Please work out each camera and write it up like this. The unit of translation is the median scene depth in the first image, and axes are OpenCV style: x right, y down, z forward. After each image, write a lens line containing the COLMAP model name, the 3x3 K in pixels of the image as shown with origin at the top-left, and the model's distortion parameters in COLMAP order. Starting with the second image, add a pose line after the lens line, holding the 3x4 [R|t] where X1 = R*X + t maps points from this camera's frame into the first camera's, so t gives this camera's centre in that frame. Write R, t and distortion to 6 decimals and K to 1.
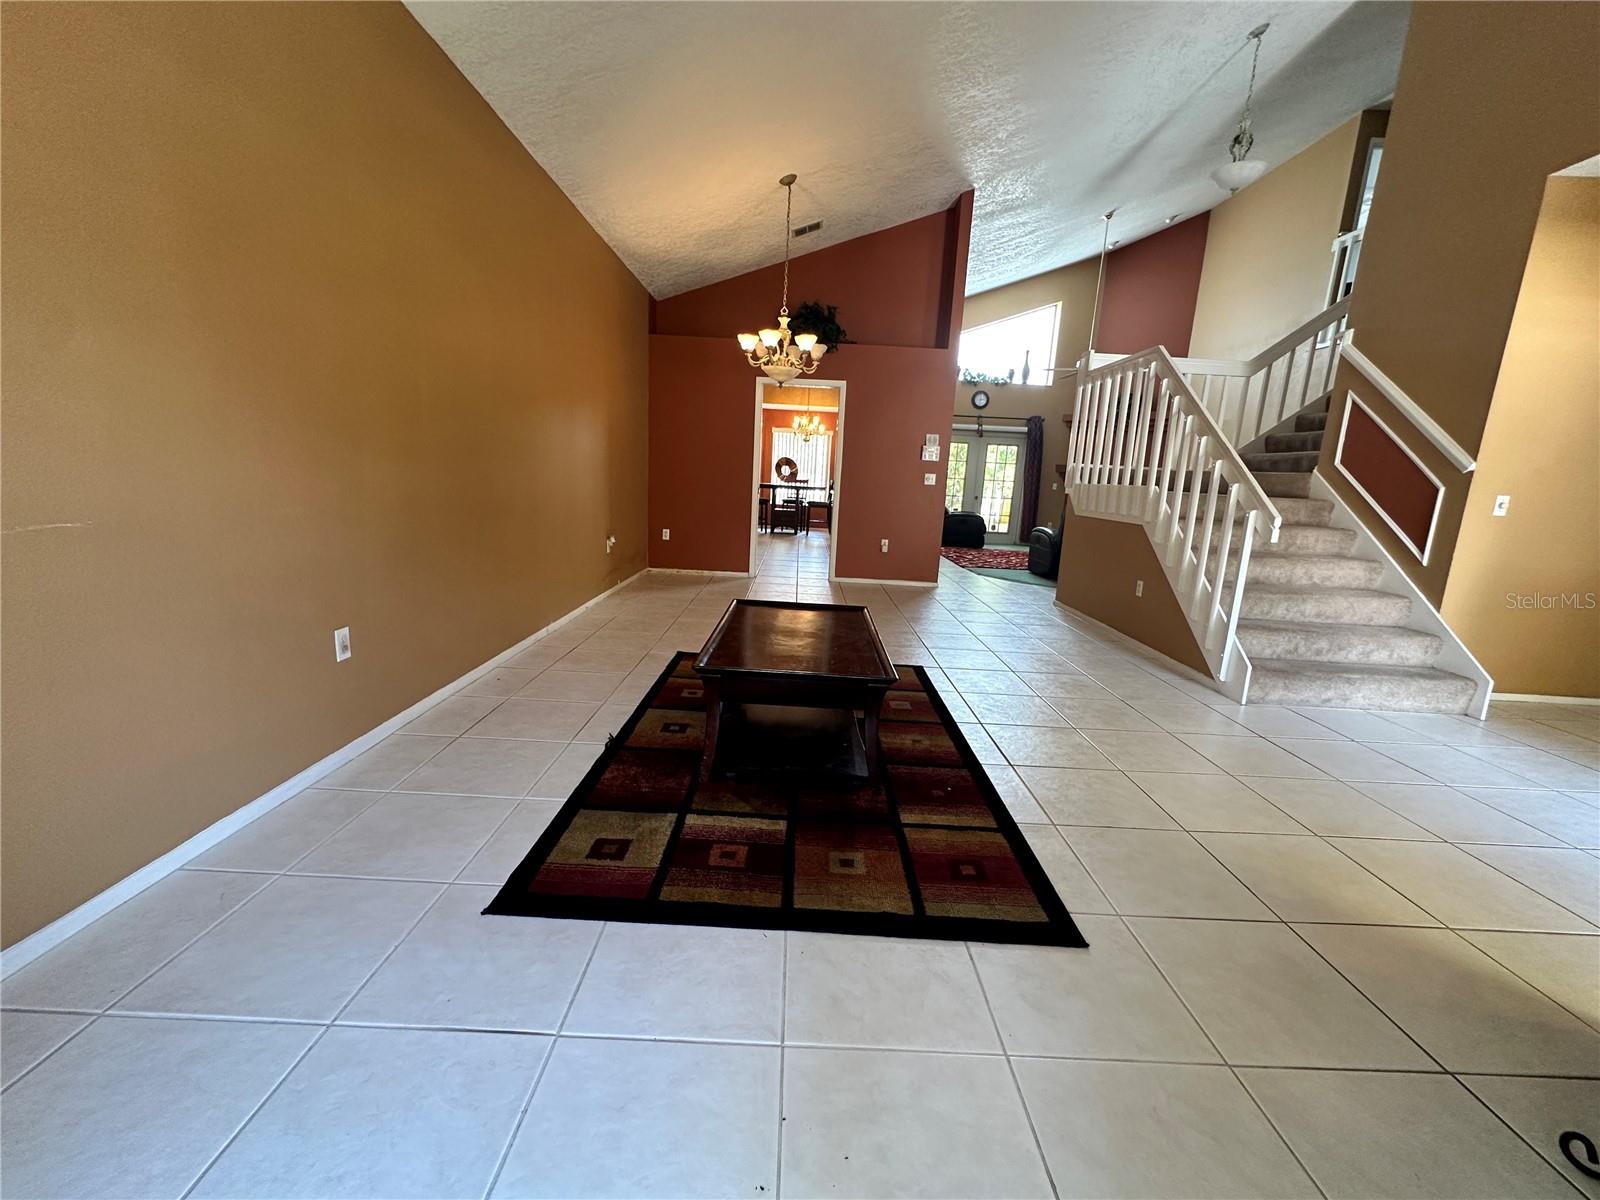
lens RADIAL K [[641.9, 0, 800.9], [0, 641.9, 601.7], [0, 0, 1]] dist [0.000345, -0.000435]
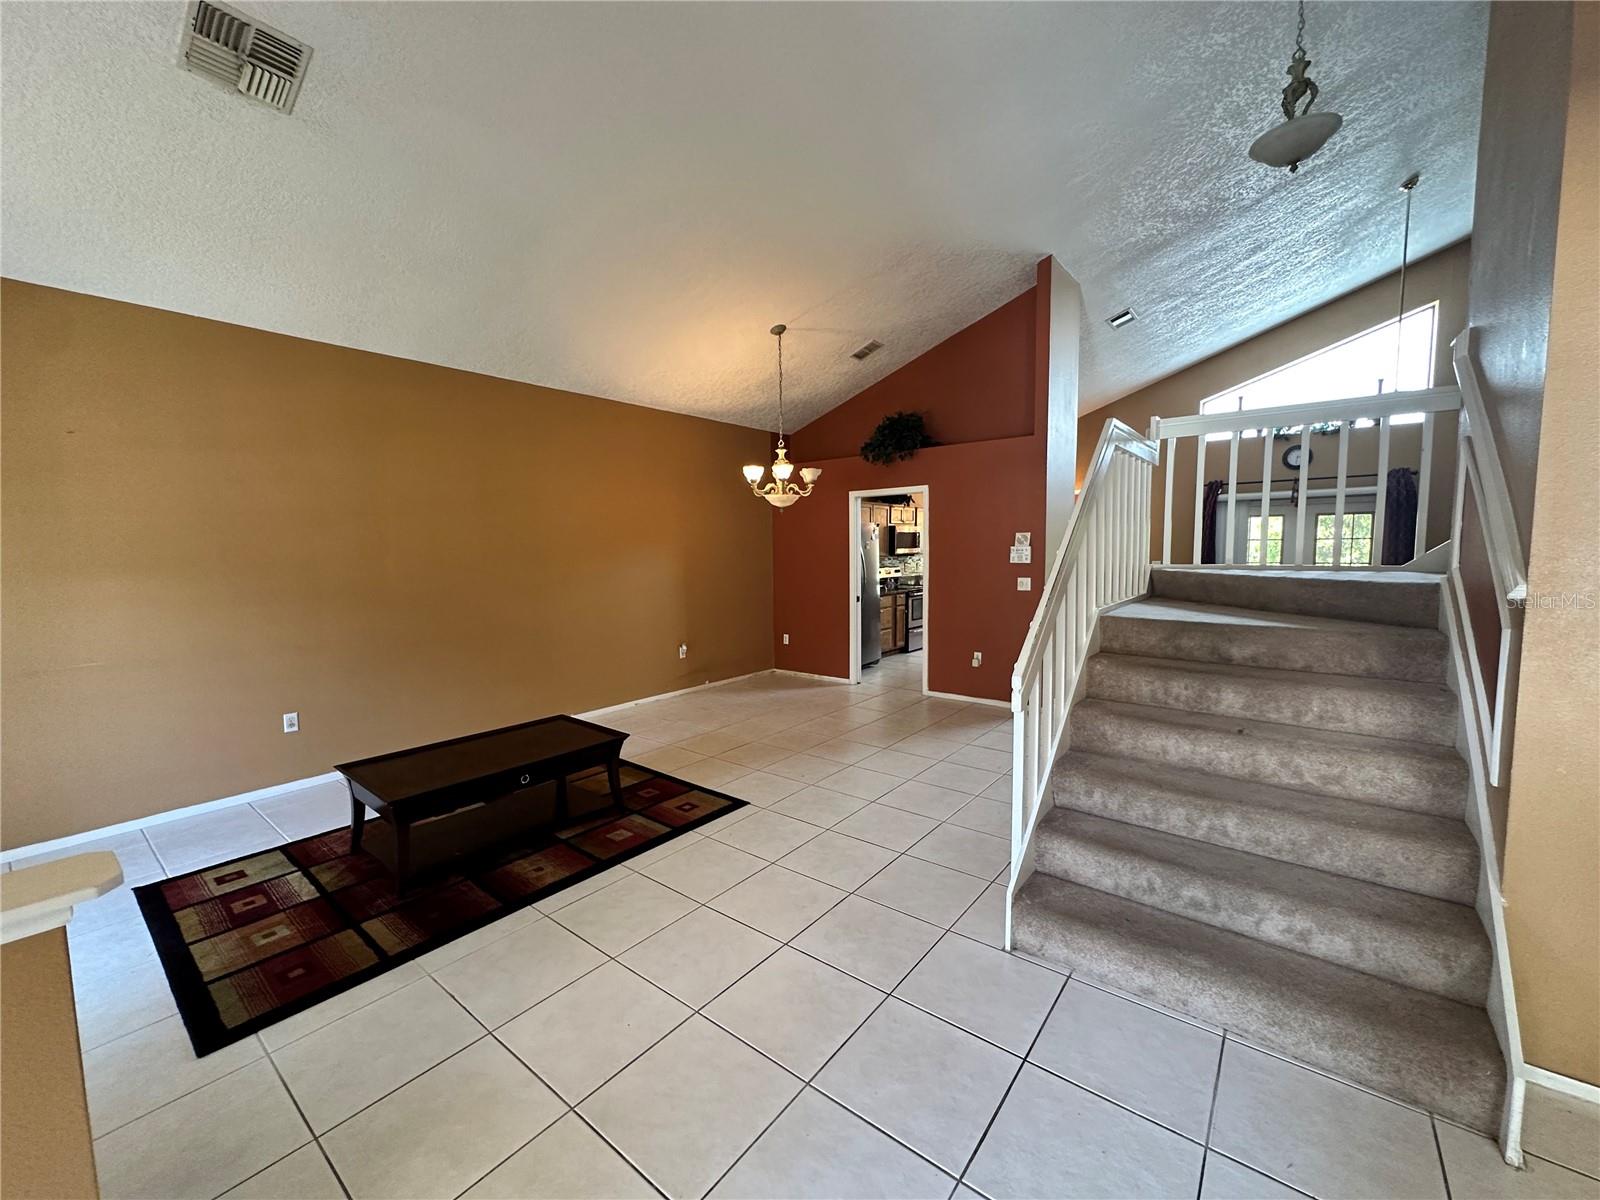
lens RADIAL K [[641.9, 0, 802.3], [0, 641.9, 602.1], [0, 0, 1]] dist [0.000345, -0.000435]
pose [[0.781774, -0.005632, -0.623537, 0.299604], [-0.070195, 0.992808, -0.096976, -0.038324], [0.619599, 0.119582, 0.775756, 0.096816]]
